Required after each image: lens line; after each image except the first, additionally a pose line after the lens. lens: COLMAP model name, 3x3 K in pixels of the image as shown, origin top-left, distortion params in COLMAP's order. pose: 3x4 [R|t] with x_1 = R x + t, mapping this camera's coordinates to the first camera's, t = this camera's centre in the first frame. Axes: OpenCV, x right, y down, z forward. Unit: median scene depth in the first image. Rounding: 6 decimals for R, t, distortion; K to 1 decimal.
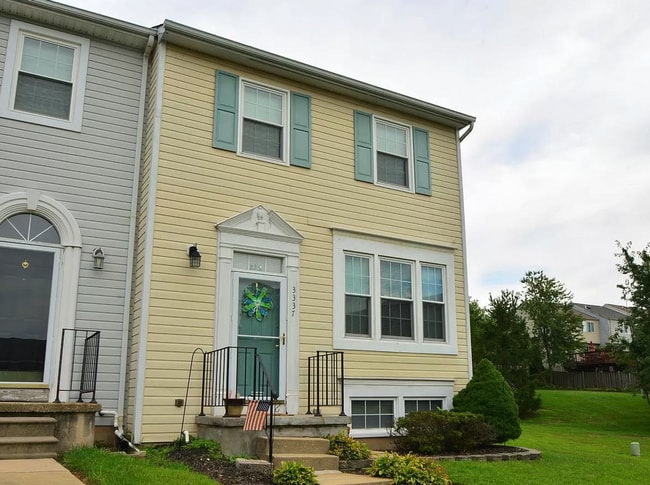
lens RADIAL K [[637.9, 0, 325.0], [0, 637.9, 242.5], [0, 0, 1]] dist [-0.002154, -0.001410]
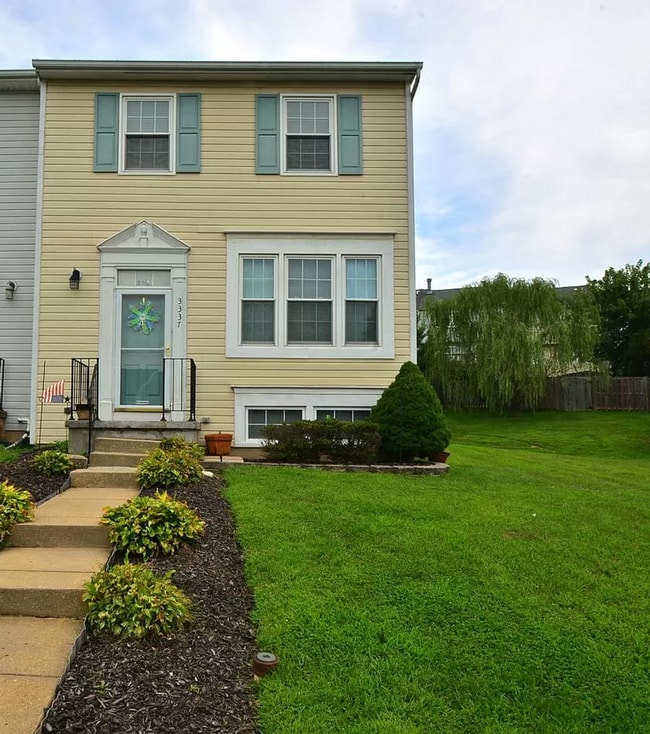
lens RADIAL K [[555.4, 0, 325.0], [0, 555.4, 367.0], [0, 0, 1]] dist [-0.004577, 0.001031]
pose [[0.844958, -0.034323, -0.533730, 0.568116], [0.121141, 0.984285, 0.128484, 0.086487], [0.520933, -0.173220, 0.835837, 0.354417]]
